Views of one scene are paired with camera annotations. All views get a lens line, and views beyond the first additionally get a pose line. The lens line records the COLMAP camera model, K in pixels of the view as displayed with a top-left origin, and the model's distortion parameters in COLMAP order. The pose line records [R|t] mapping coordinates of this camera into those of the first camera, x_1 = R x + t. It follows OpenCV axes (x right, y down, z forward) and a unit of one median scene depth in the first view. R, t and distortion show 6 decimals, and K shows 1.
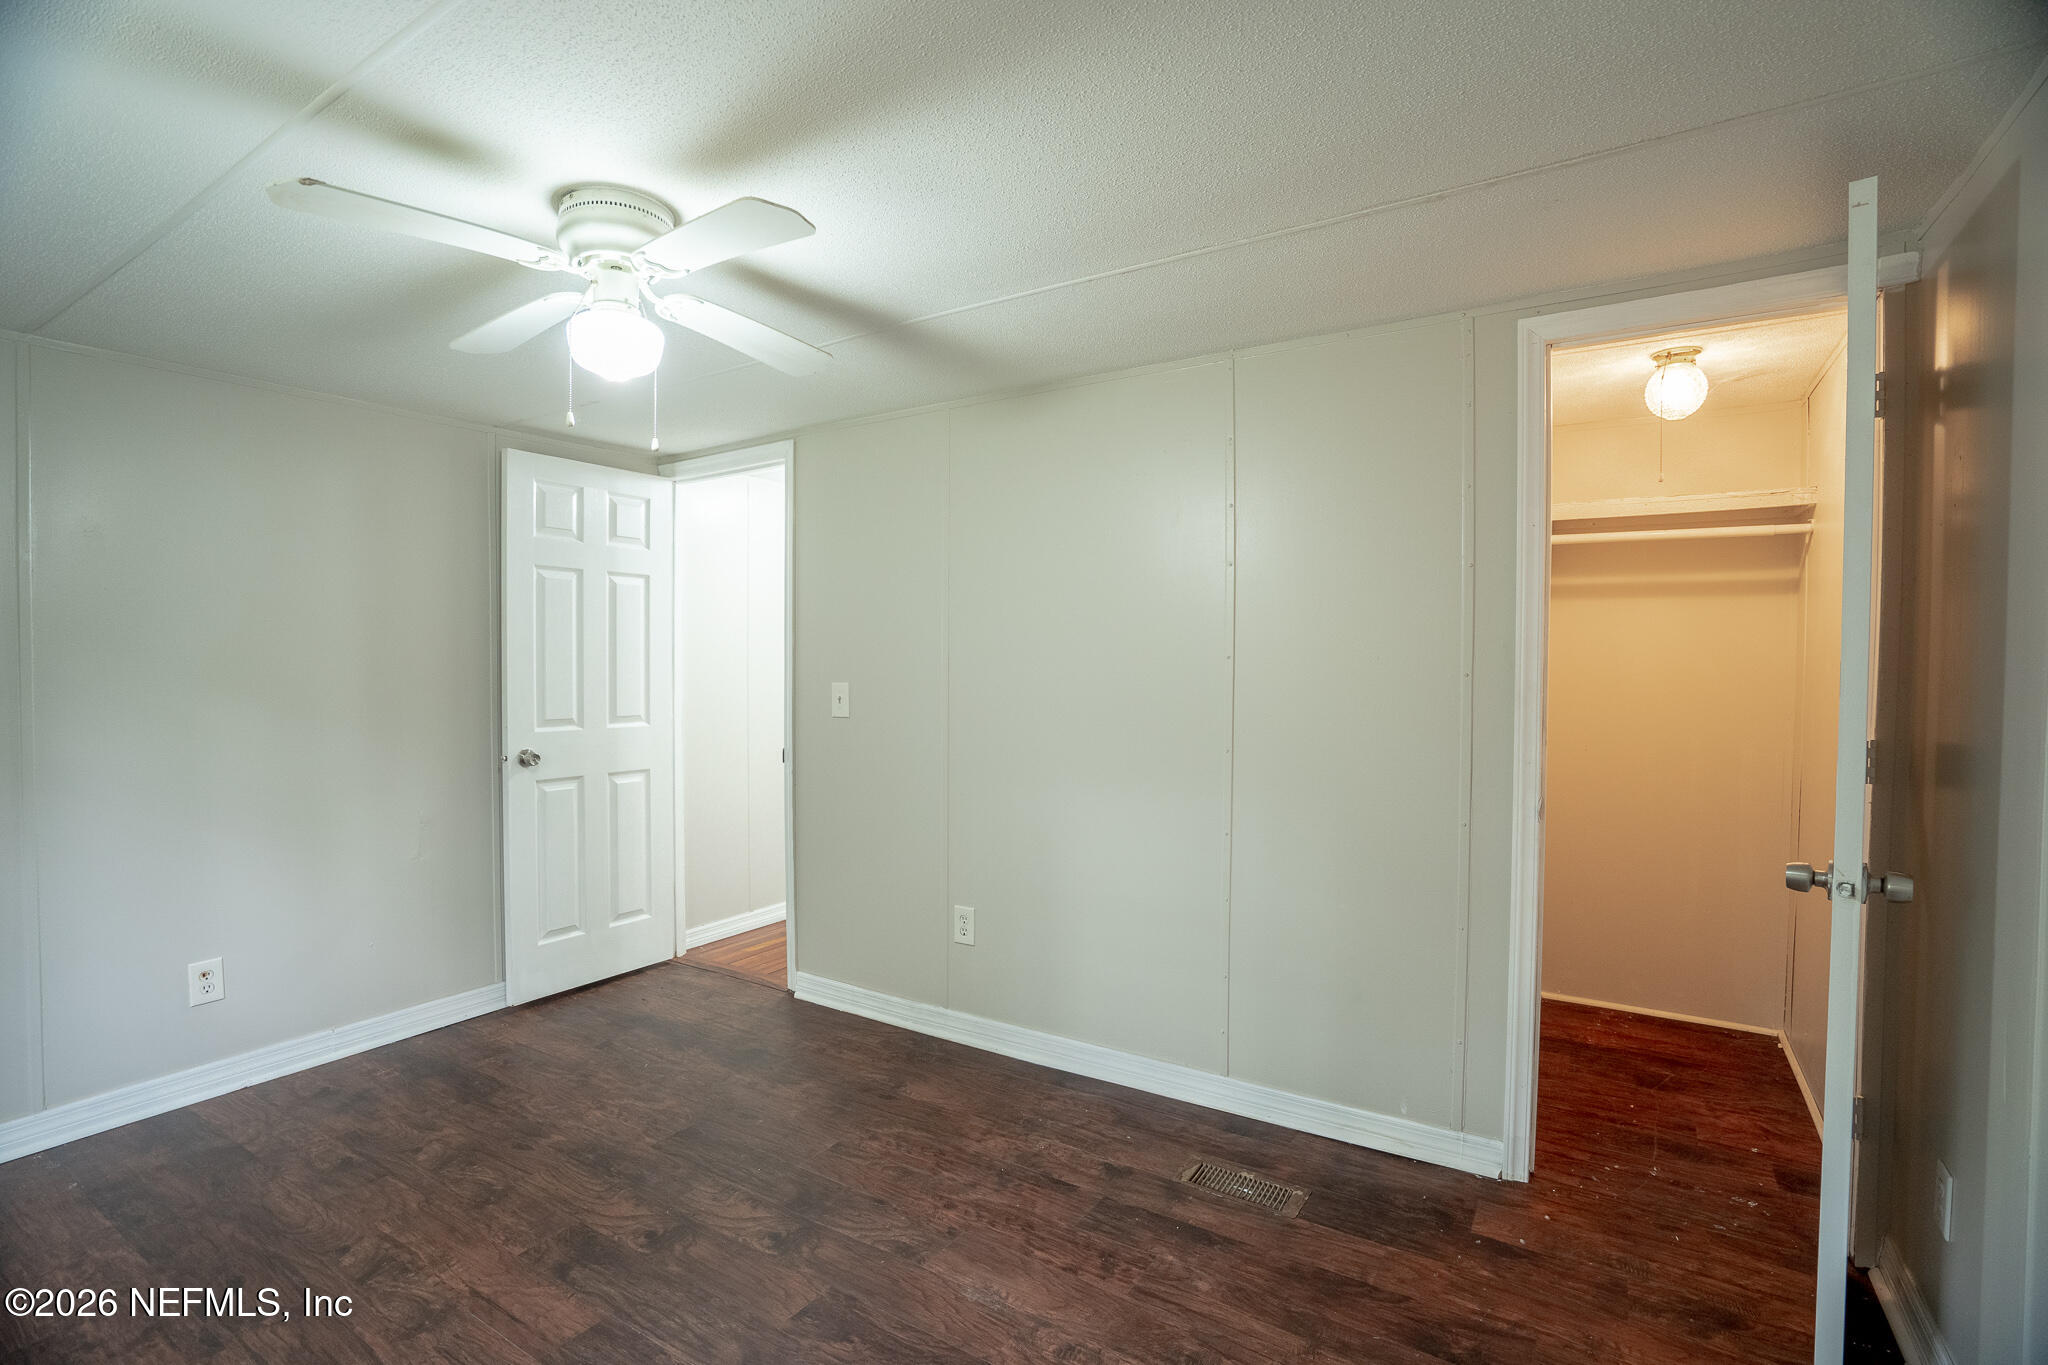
lens RADIAL K [[949.2, 0, 1023.7], [0, 949.2, 688.1], [0, 0, 1]] dist [-0.059266, 0.023171]
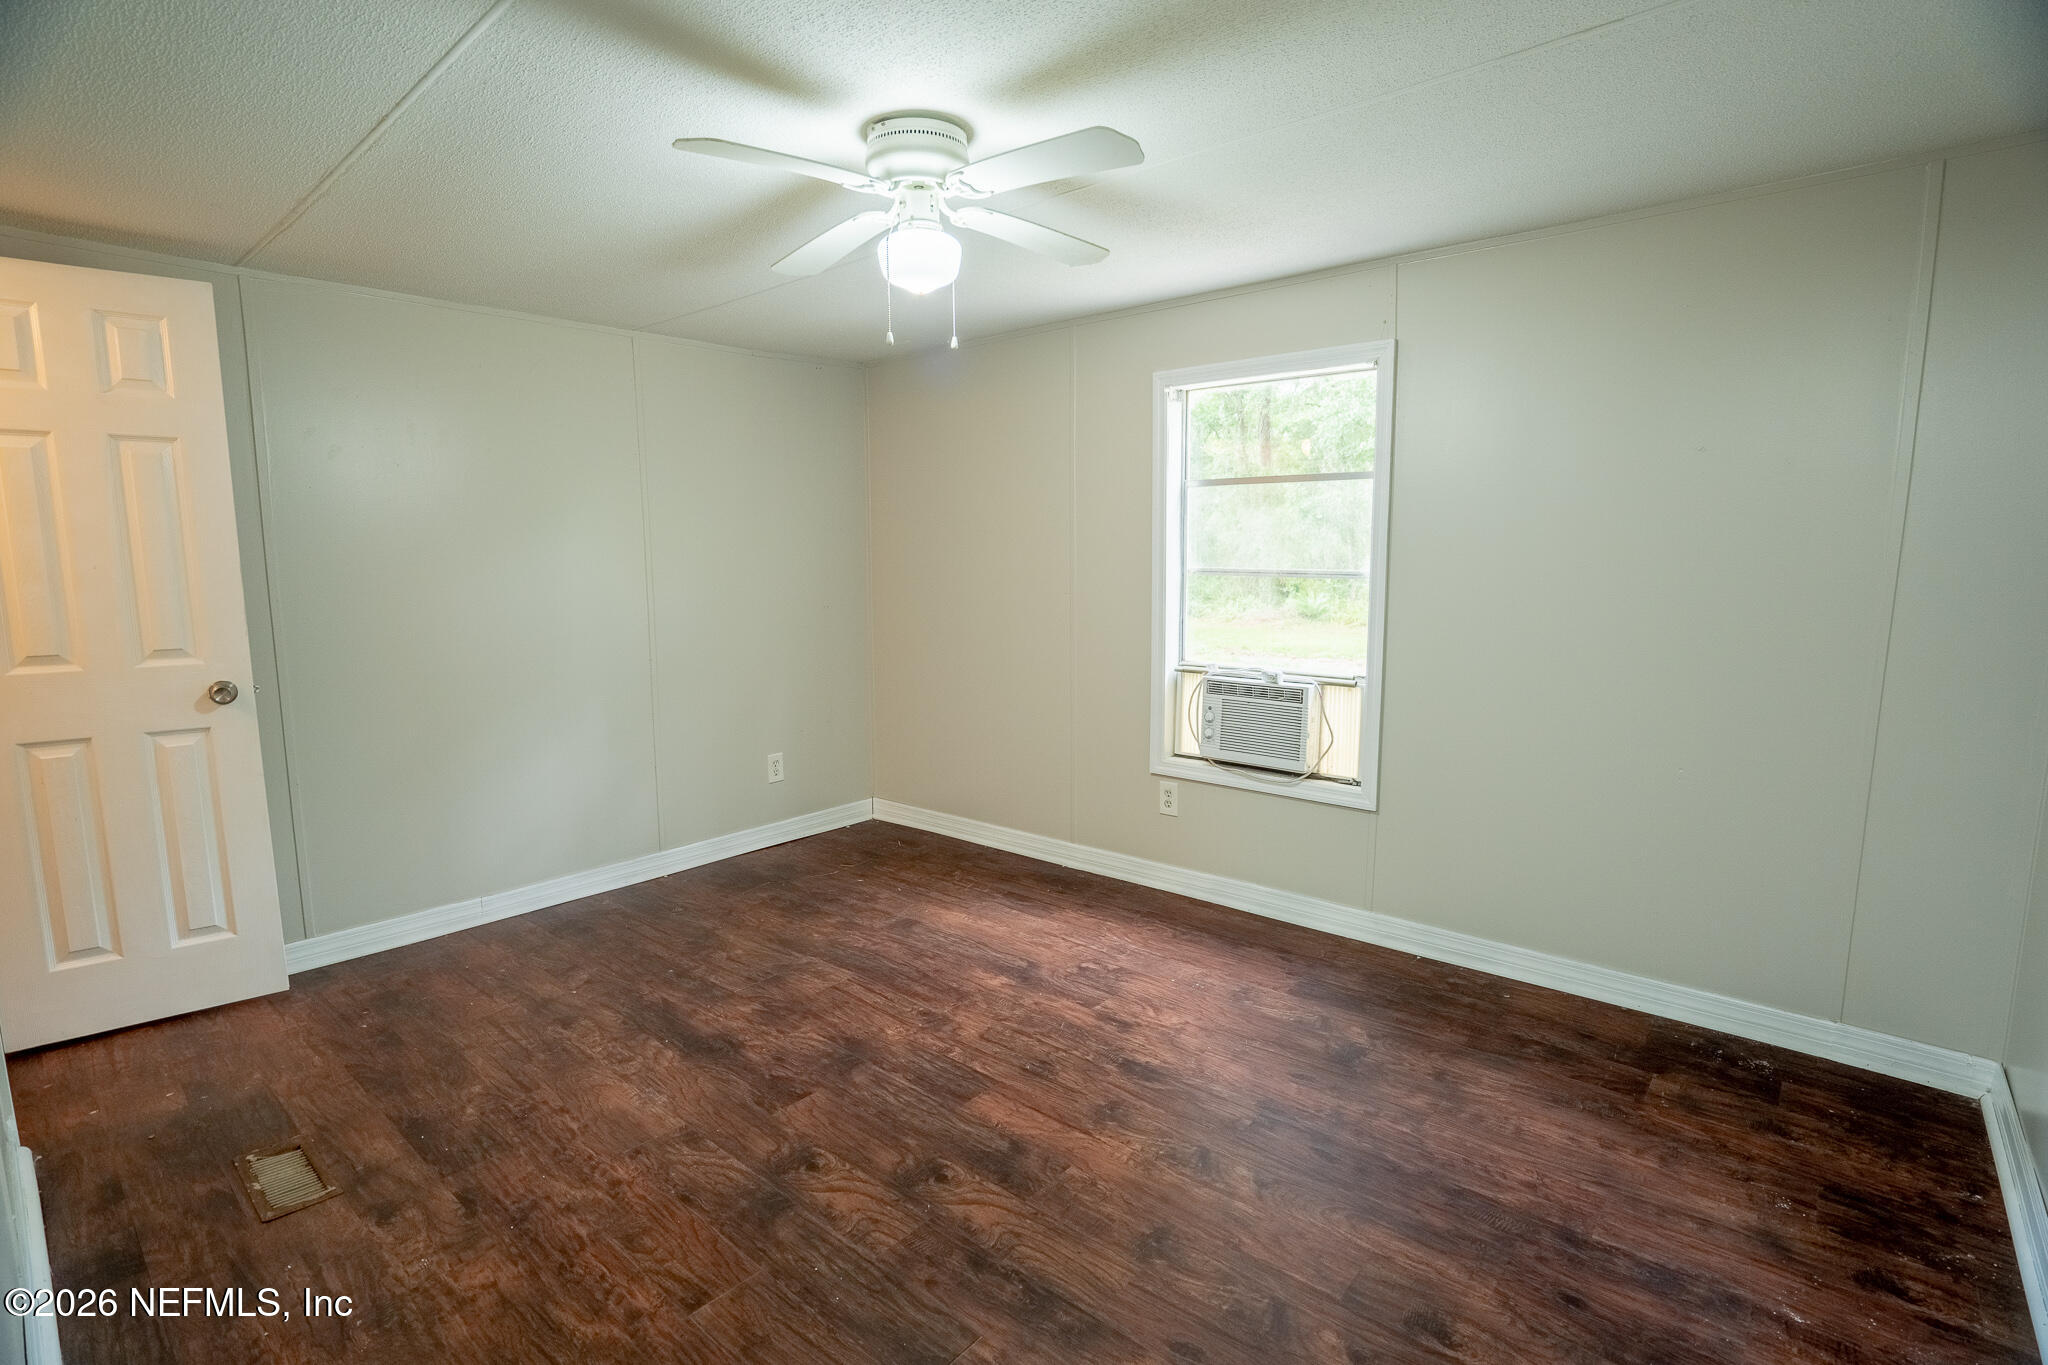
lens RADIAL K [[949.2, 0, 1023.7], [0, 949.2, 688.1], [0, 0, 1]] dist [-0.059266, 0.023171]
pose [[-0.989892, -0.011563, 0.141354, -0.618868], [0.012067, 0.986189, 0.165181, -0.045938], [-0.141312, 0.165217, -0.976081, 1.844352]]
